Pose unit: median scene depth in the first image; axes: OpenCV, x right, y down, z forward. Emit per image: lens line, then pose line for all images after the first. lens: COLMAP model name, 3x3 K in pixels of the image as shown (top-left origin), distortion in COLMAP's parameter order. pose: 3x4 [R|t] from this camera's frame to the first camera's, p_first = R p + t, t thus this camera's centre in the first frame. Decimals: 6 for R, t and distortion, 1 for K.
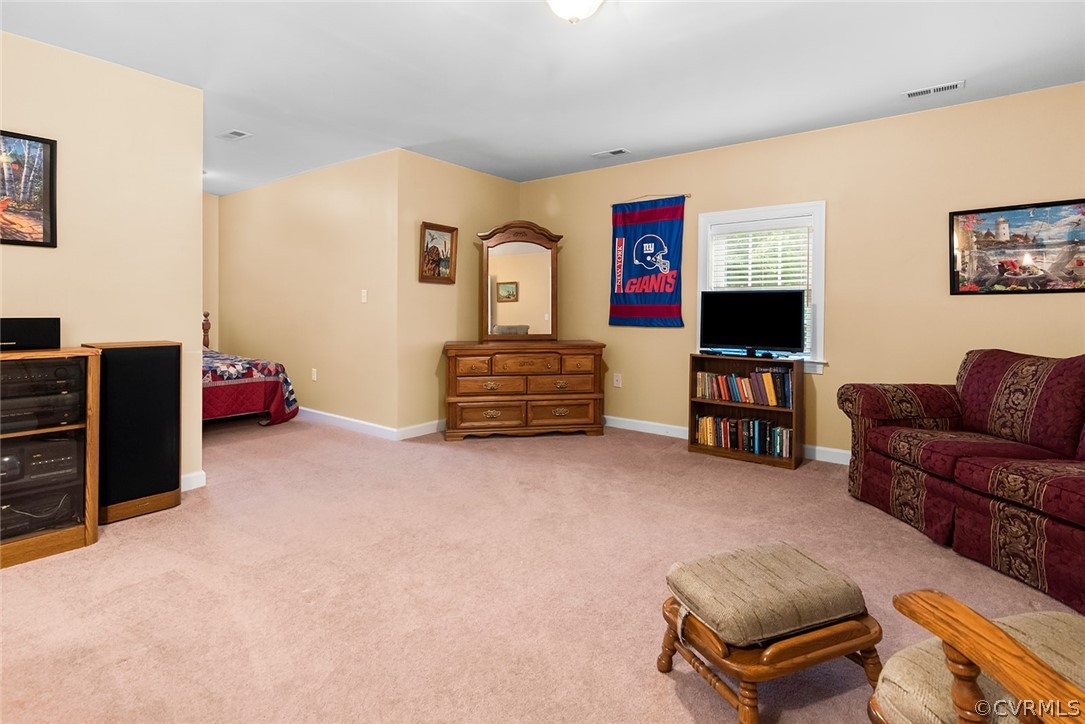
lens RADIAL K [[532.9, 0, 539.0], [0, 532.9, 310.7], [0, 0, 1]] dist [0.003778, -0.000629]
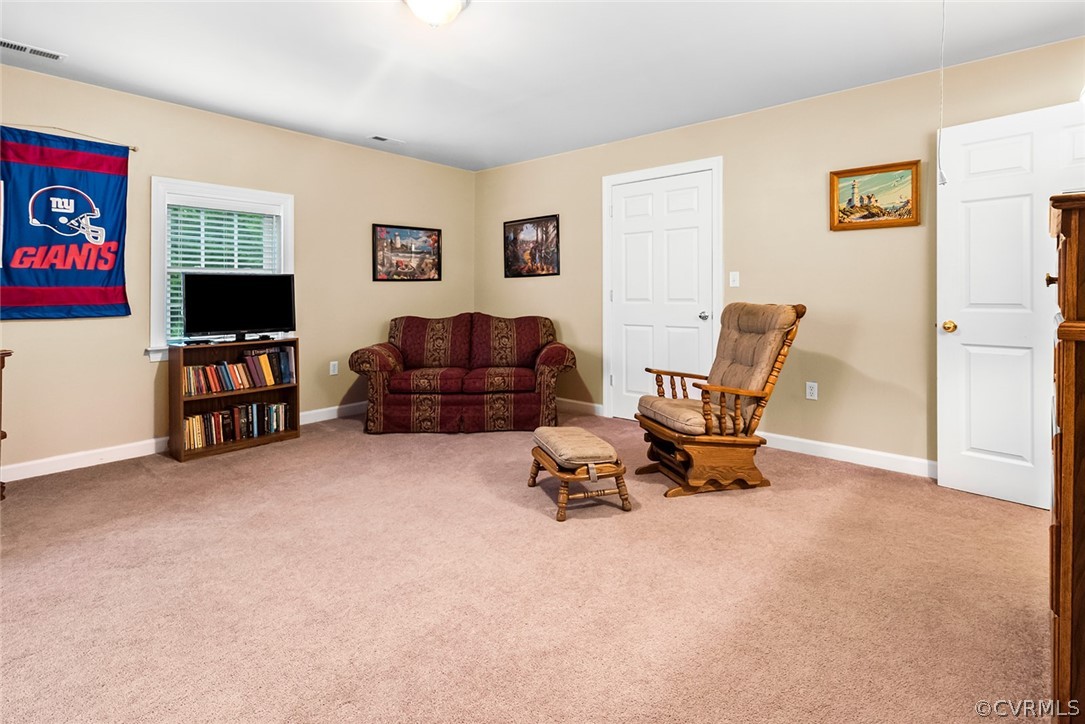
lens RADIAL K [[530.8, 0, 544.7], [0, 530.8, 293.8], [0, 0, 1]] dist [0.001520, 0.000229]
pose [[0.041170, -0.009208, 0.999110, -0.481124], [0.007917, 0.999929, 0.008889, -0.003411], [-0.999121, 0.007544, 0.041240, 0.359559]]
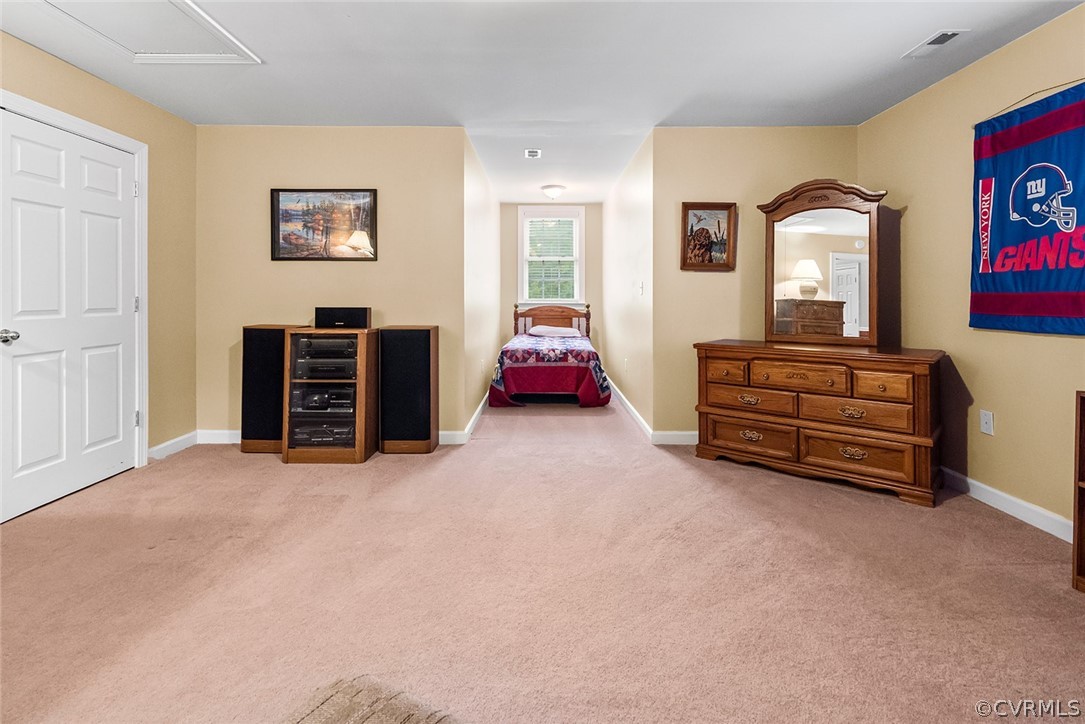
lens RADIAL K [[533.6, 0, 539.5], [0, 533.6, 298.4], [0, 0, 1]] dist [0.001777, 0.000310]
pose [[0.612668, -0.005474, -0.790322, 0.340083], [-0.000404, 0.999974, -0.007239, -0.001116], [0.790340, 0.004754, 0.612650, 0.275079]]
